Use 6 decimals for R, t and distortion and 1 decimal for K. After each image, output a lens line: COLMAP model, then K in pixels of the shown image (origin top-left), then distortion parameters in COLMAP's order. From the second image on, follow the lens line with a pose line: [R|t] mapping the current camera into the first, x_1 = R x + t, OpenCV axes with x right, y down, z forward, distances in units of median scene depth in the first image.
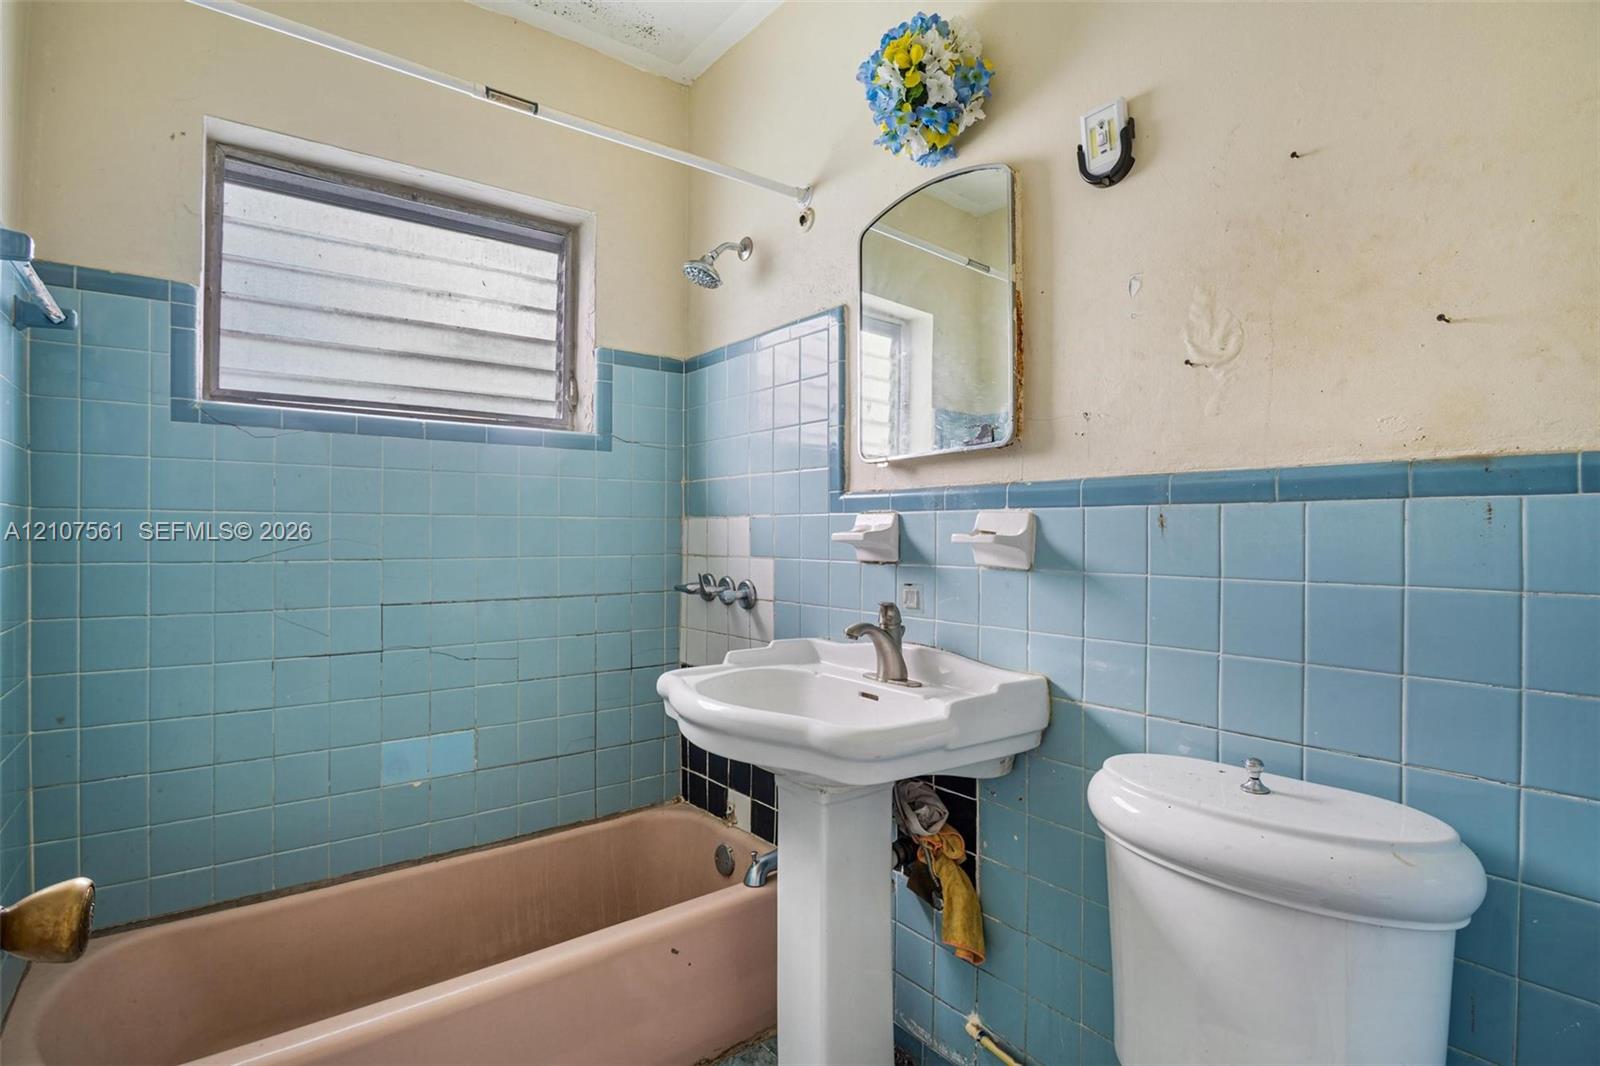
lens RADIAL K [[750.6, 0, 800.1], [0, 750.6, 526.8], [0, 0, 1]] dist [-0.043812, 0.011975]
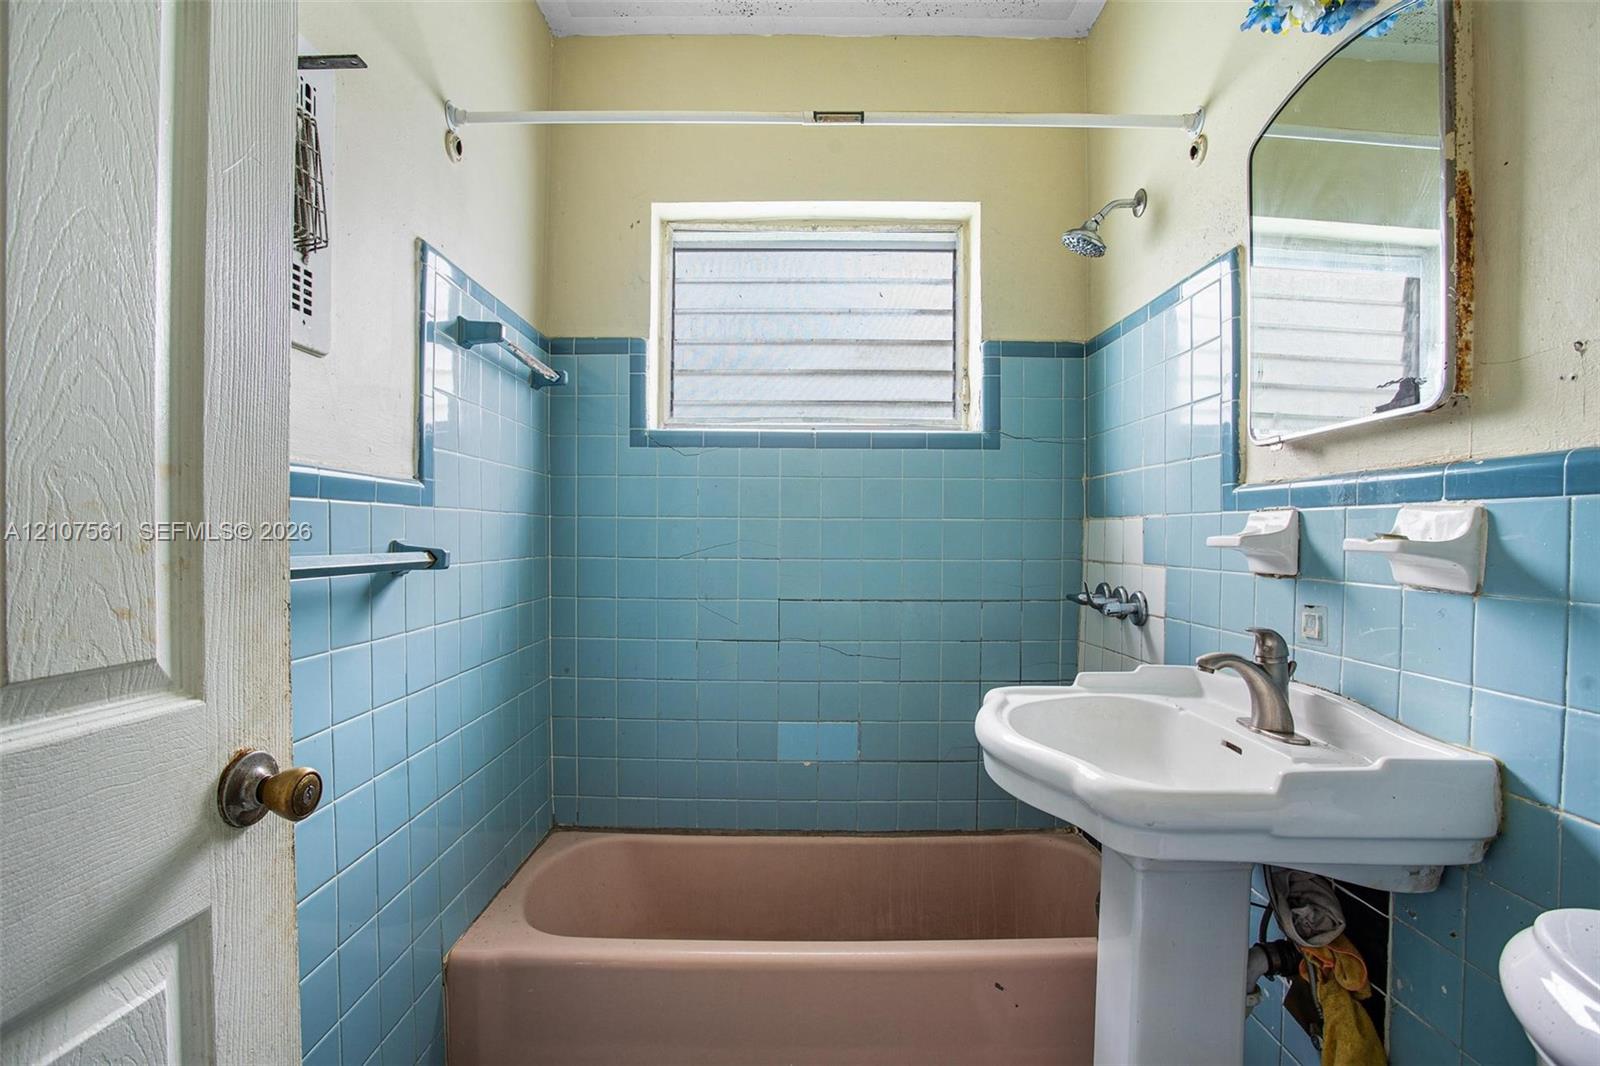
lens RADIAL K [[771.8, 0, 796.3], [0, 771.8, 542.7], [0, 0, 1]] dist [-0.090664, 0.031965]
pose [[0.792448, 0.008684, -0.609877, 0.191028], [0.001418, 0.999870, 0.016080, 0.001505], [0.609938, -0.013607, 0.792333, 0.109328]]
